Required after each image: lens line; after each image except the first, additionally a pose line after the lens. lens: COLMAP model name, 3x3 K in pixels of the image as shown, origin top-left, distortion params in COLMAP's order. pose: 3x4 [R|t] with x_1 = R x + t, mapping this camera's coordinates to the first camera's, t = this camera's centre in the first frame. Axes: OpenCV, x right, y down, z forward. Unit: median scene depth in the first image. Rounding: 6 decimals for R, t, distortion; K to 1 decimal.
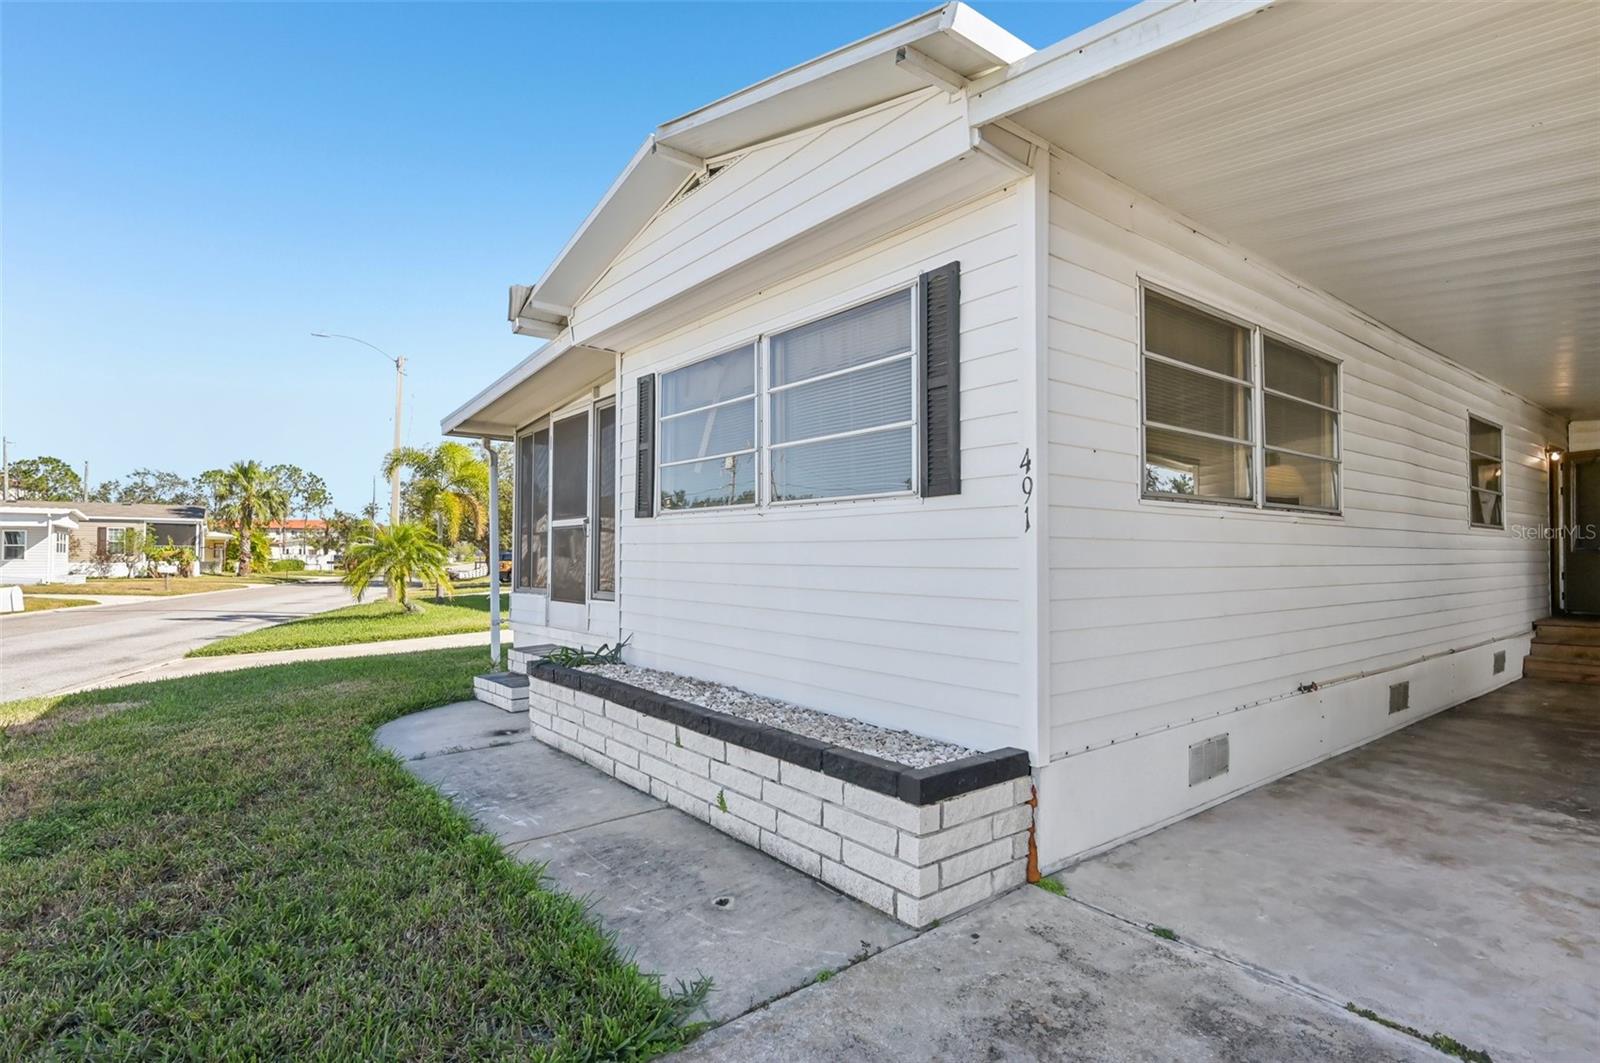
lens RADIAL K [[806.2, 0, 808.0], [0, 806.2, 537.5], [0, 0, 1]] dist [0.001845, 0.000053]
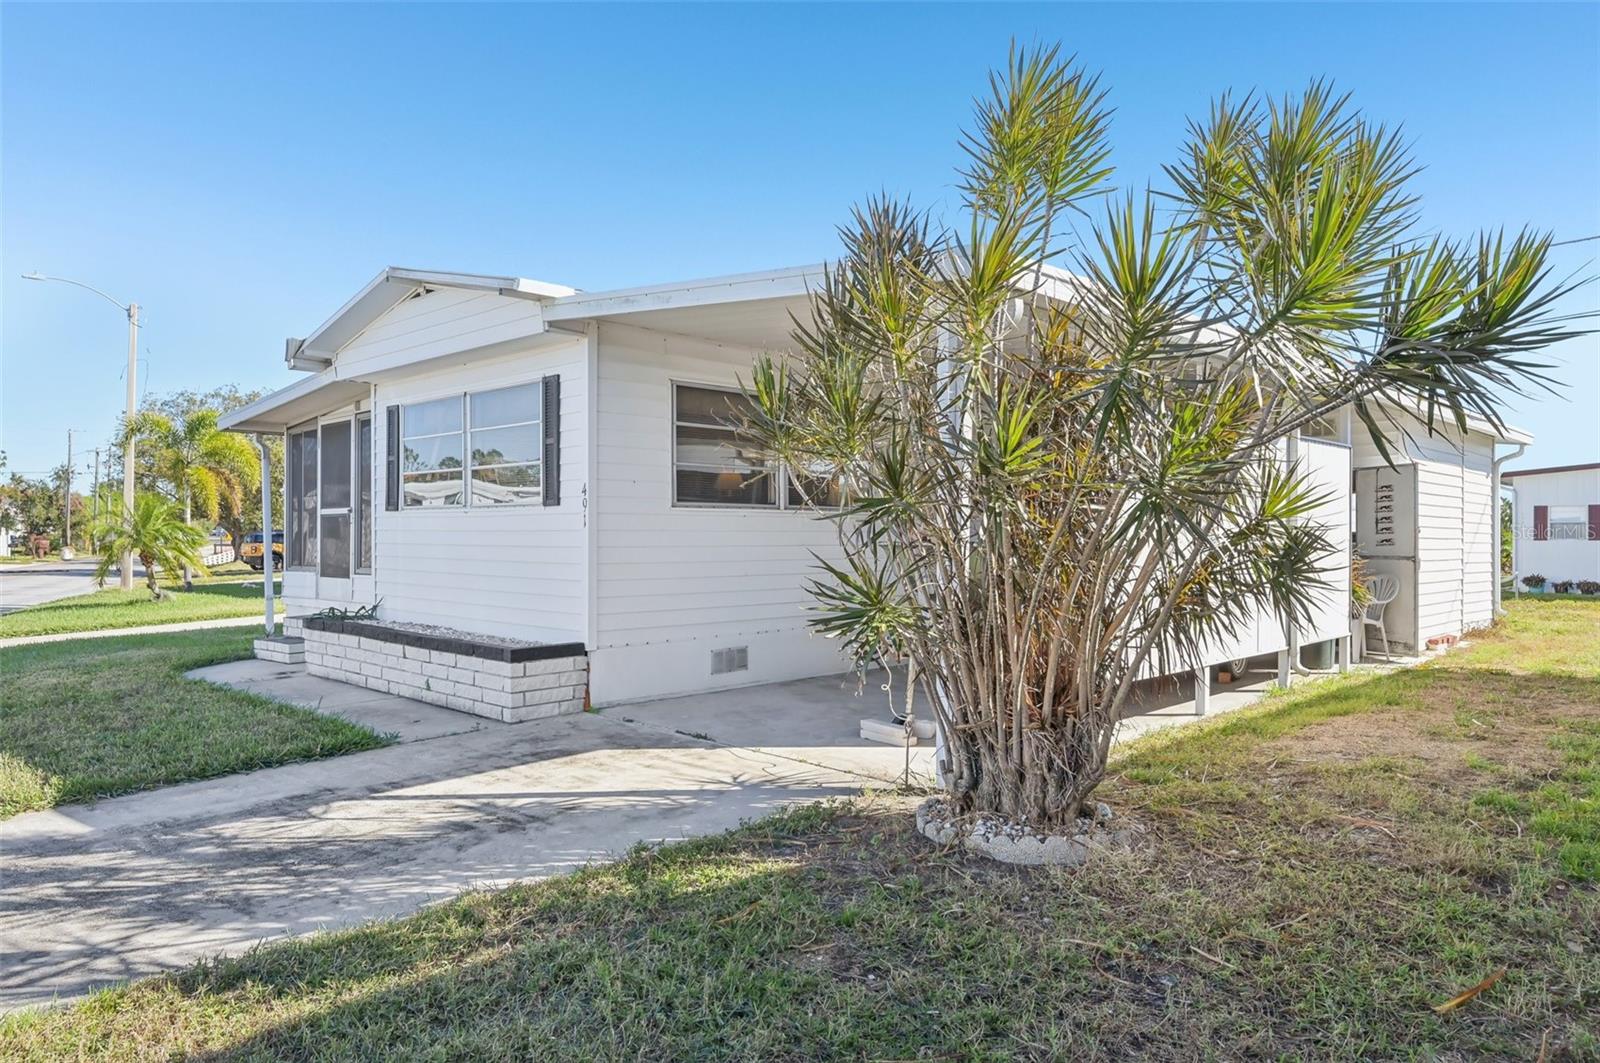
lens RADIAL K [[1097.1, 0, 797.7], [0, 1097.1, 533.2], [0, 0, 1]] dist [0.002063, 0.006541]
pose [[0.994579, -0.002295, 0.103958, 0.344334], [0.000085, 0.999774, 0.021266, -0.032632], [-0.103983, -0.021142, 0.994354, -1.101001]]
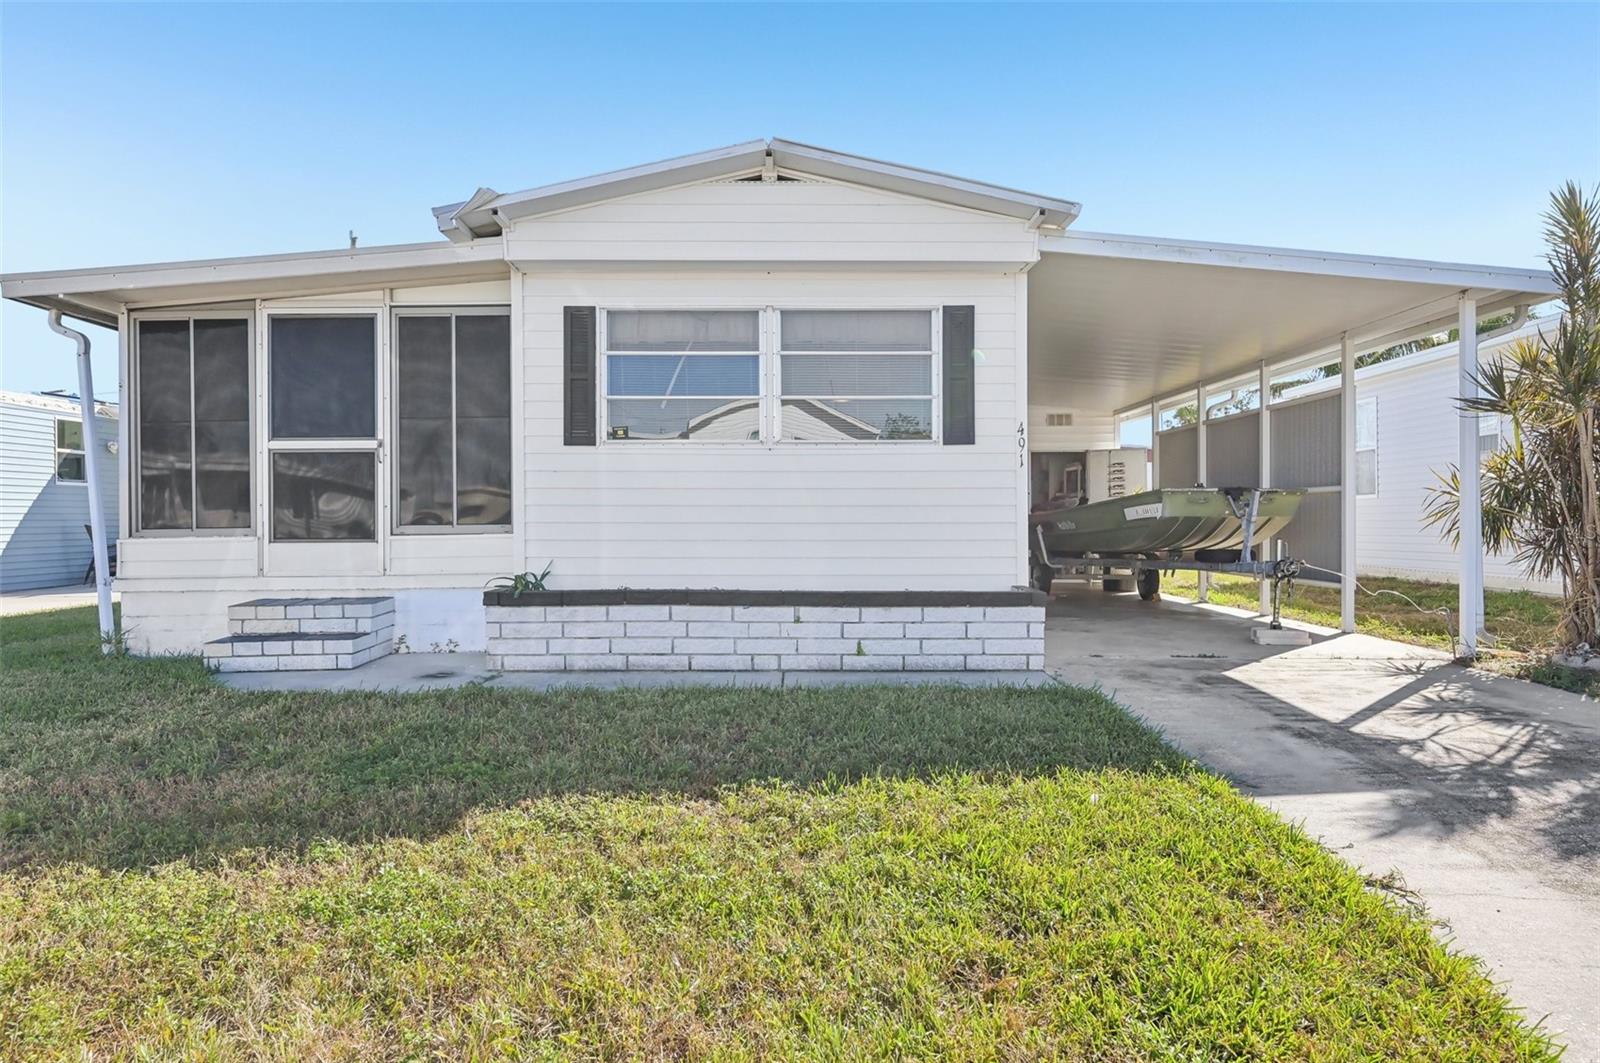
lens RADIAL K [[968.1, 0, 802.0], [0, 968.1, 525.1], [0, 0, 1]] dist [-0.006775, 0.000112]
pose [[0.616844, -0.009762, 0.787025, -1.228825], [-0.012954, 0.999662, 0.022553, 0.055950], [-0.786978, -0.024107, 0.616509, 0.019509]]
